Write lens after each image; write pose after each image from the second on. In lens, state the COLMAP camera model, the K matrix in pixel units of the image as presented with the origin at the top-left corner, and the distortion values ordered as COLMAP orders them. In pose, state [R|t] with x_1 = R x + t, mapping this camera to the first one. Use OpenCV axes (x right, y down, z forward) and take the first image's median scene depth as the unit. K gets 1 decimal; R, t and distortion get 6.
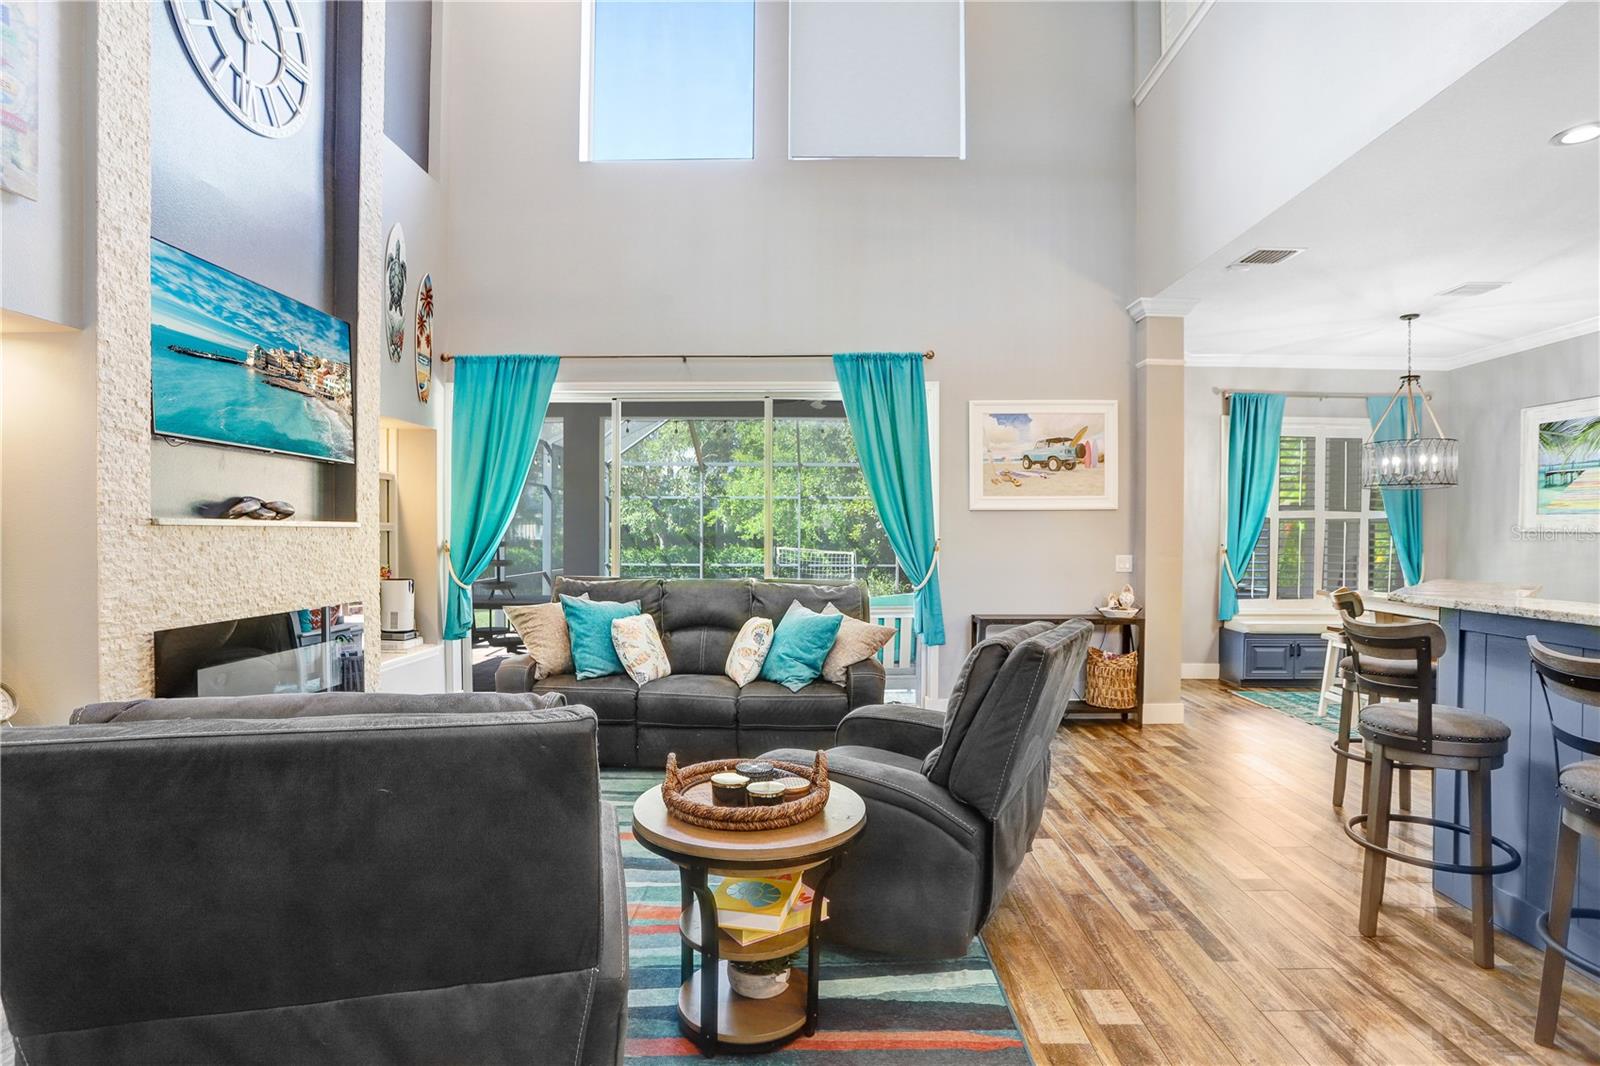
lens RADIAL K [[816.0, 0, 802.7], [0, 816.0, 545.5], [0, 0, 1]] dist [-0.084107, 0.033549]
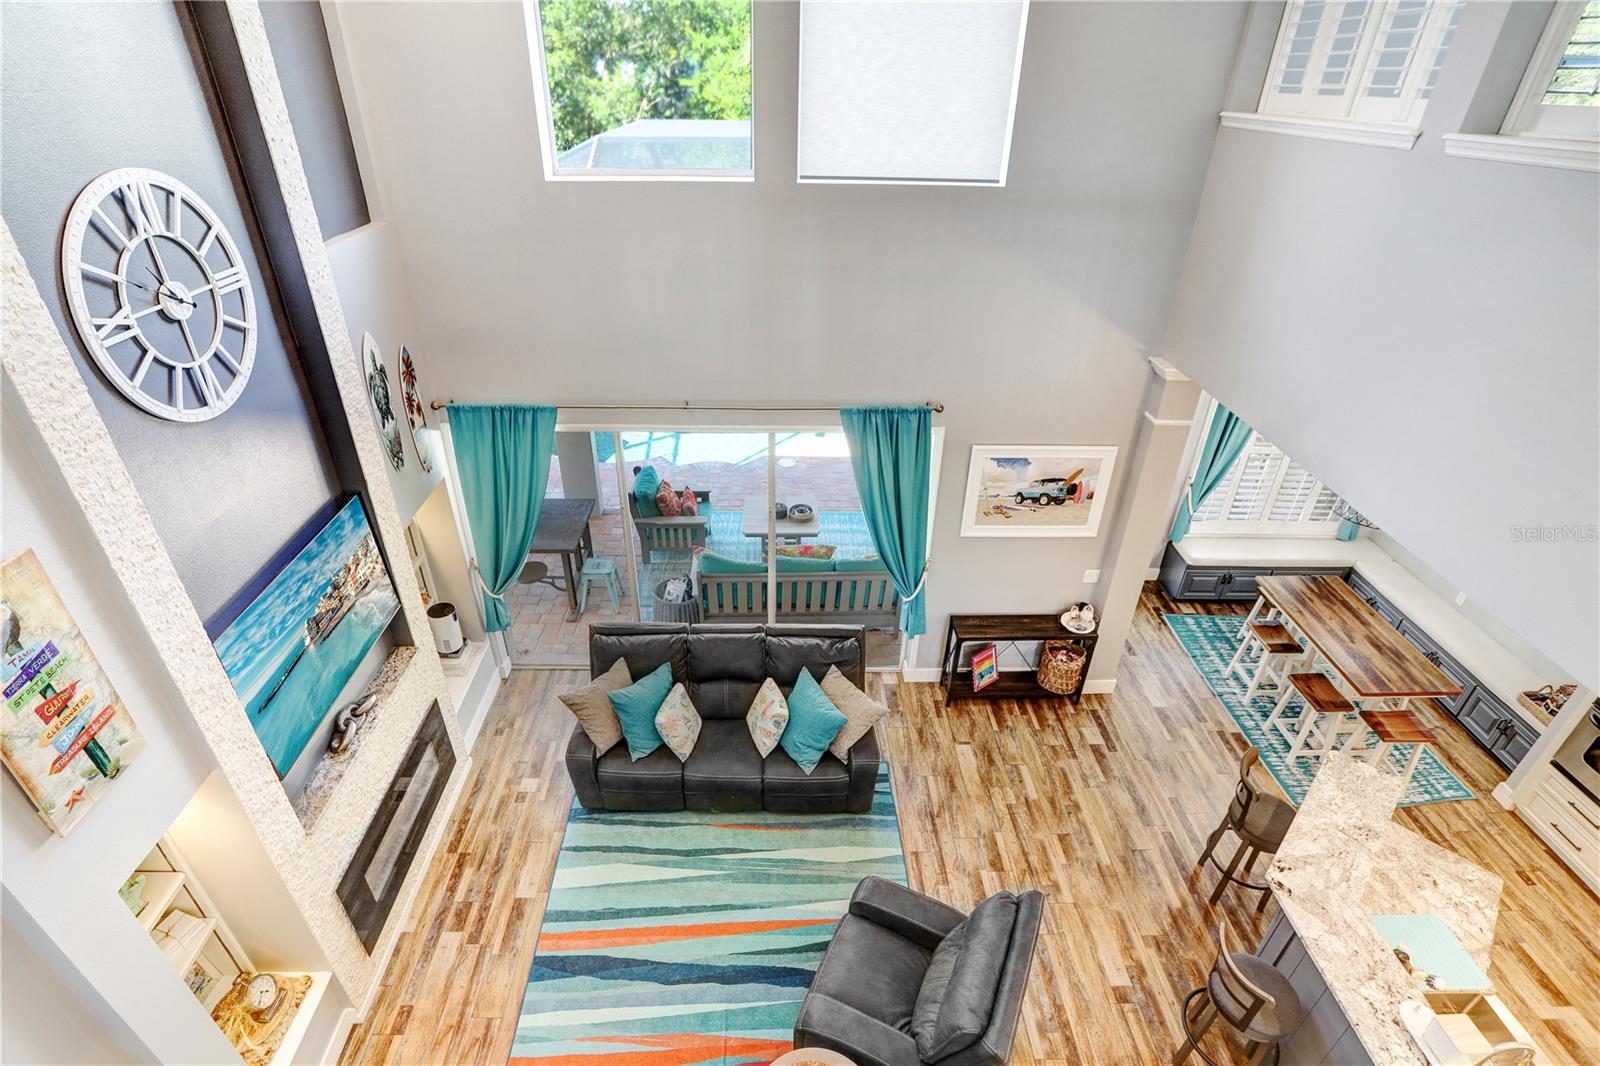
lens RADIAL K [[804.4, 0, 774.7], [0, 804.4, 536.3], [0, 0, 1]] dist [-0.080561, 0.037033]
pose [[0.999603, -0.013029, 0.024995, -0.082083], [-0.001822, 0.855030, 0.518576, -0.729669], [-0.028128, -0.518415, 0.854666, 0.120305]]
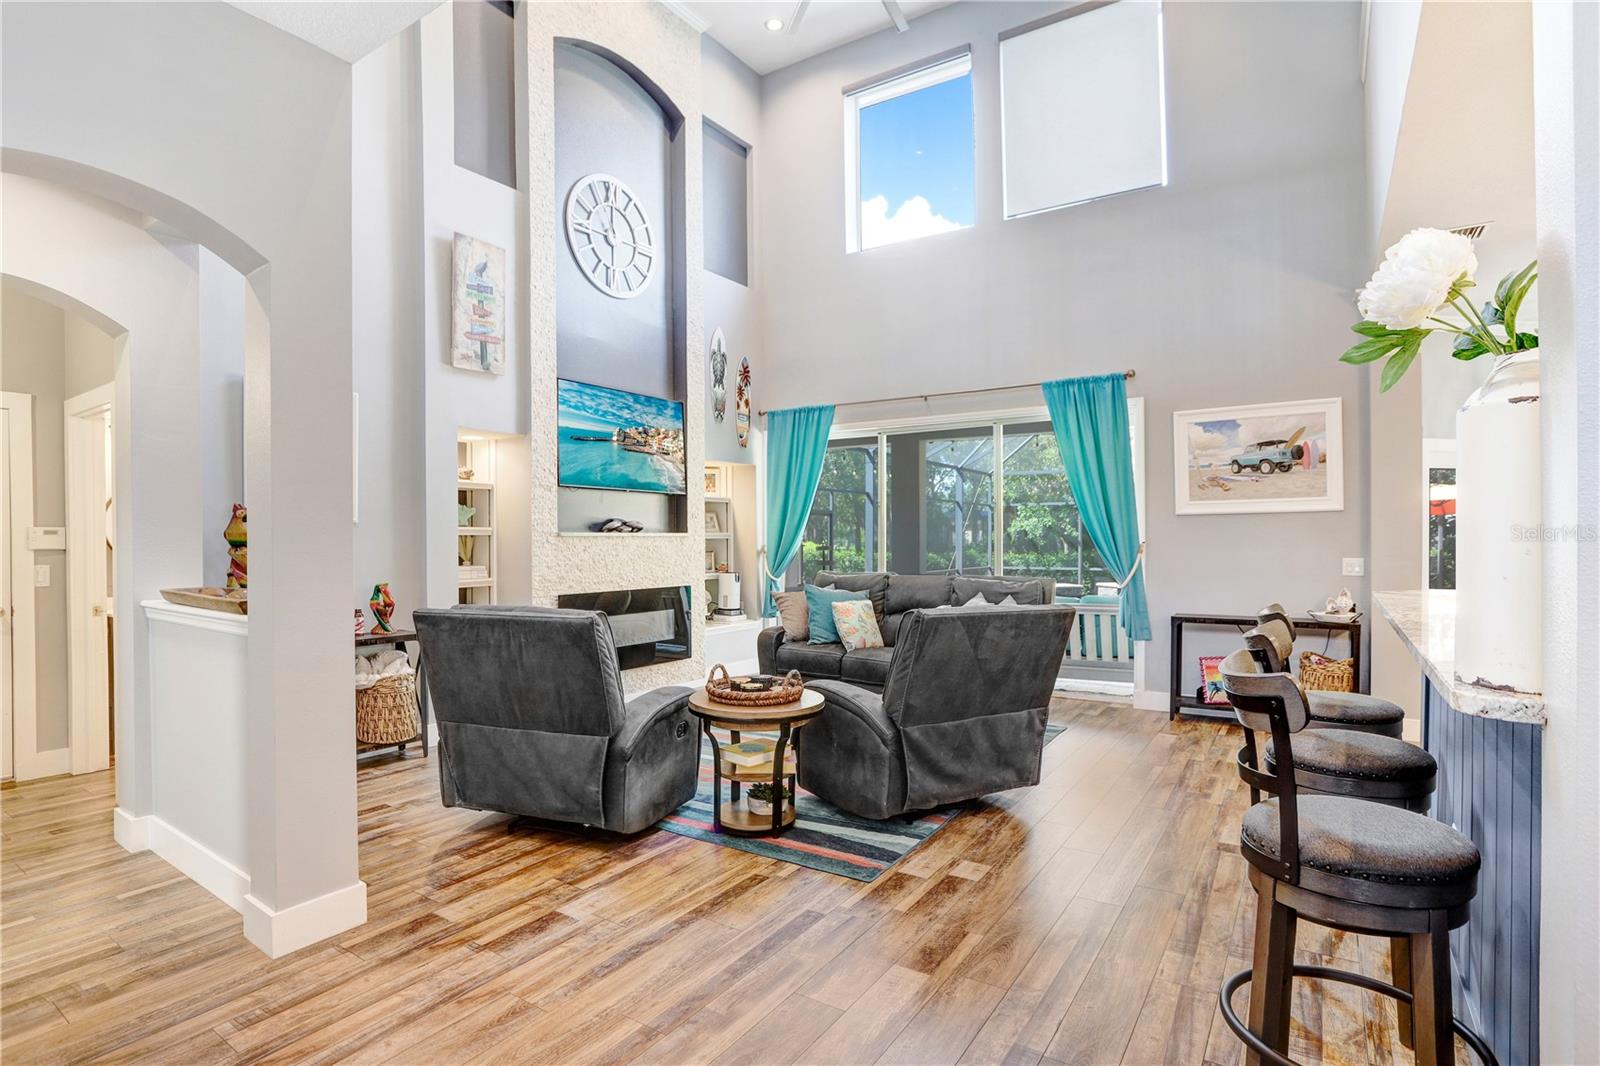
lens RADIAL K [[825.1, 0, 751.8], [0, 825.1, 534.5], [0, 0, 1]] dist [-0.079939, 0.035399]
pose [[0.817197, -0.008878, -0.576290, 0.441385], [-0.002323, 0.999822, -0.018698, 0.002764], [0.576353, 0.016619, 0.817032, -0.209940]]
